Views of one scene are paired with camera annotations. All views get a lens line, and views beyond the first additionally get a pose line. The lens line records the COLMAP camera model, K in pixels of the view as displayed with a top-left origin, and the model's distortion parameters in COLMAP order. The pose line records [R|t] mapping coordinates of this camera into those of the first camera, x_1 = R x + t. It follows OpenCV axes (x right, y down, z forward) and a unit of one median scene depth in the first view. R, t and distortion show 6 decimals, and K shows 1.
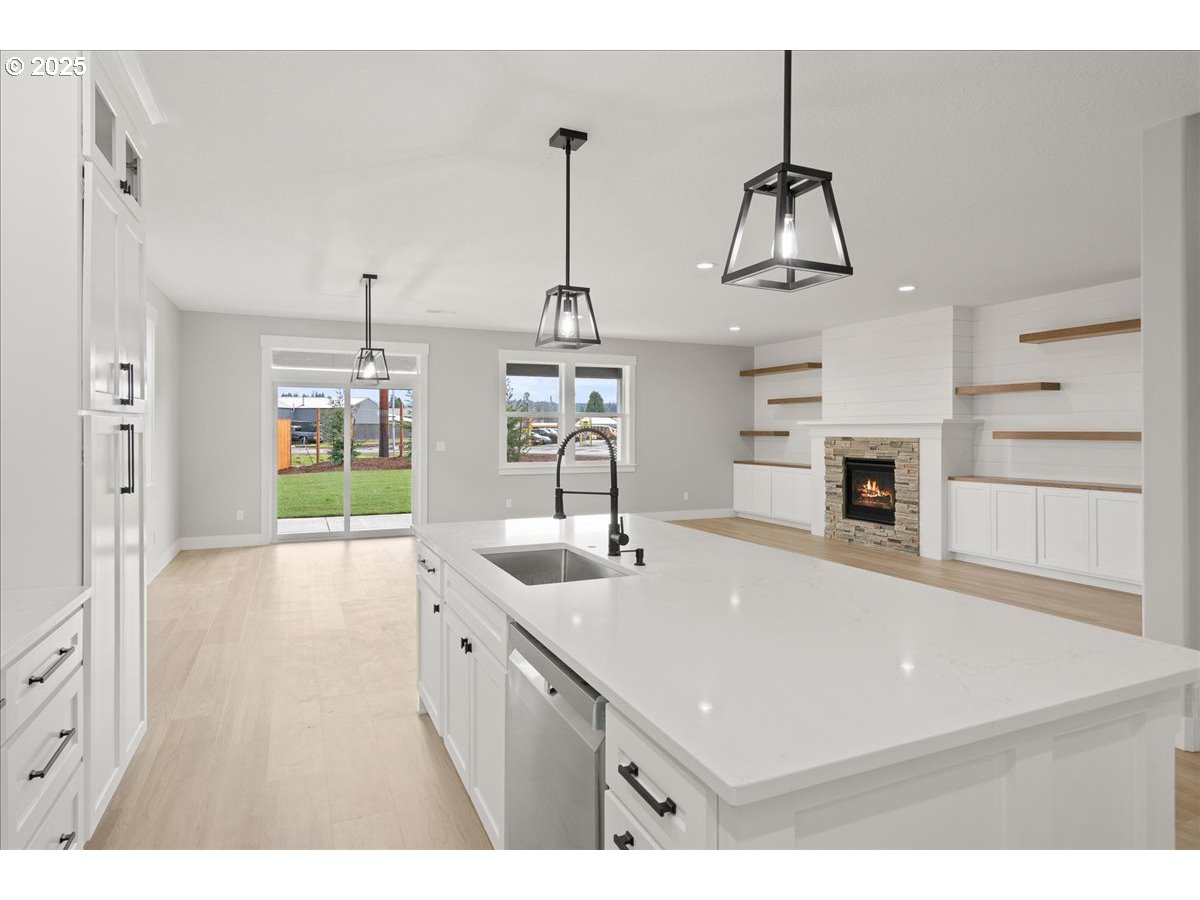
lens RADIAL K [[652.3, 0, 598.6], [0, 652.3, 438.2], [0, 0, 1]] dist [0.016769, -0.000537]
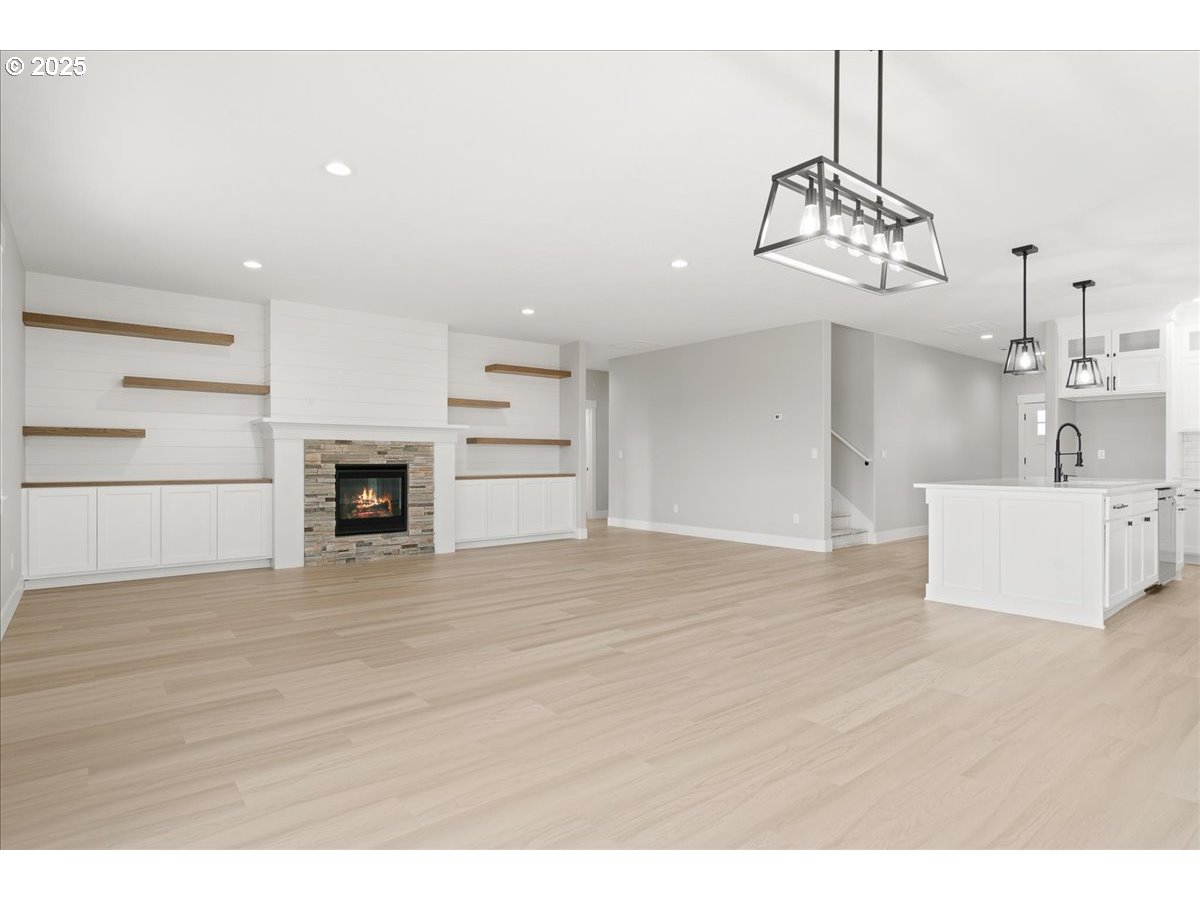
lens RADIAL K [[652.3, 0, 600.3], [0, 652.3, 456.8], [0, 0, 1]] dist [0.016769, -0.000537]
pose [[-0.237387, 0.001942, 0.971413, -0.550161], [0.008750, 0.999962, 0.000140, 0.023714], [-0.971376, 0.008533, -0.237395, 0.916814]]
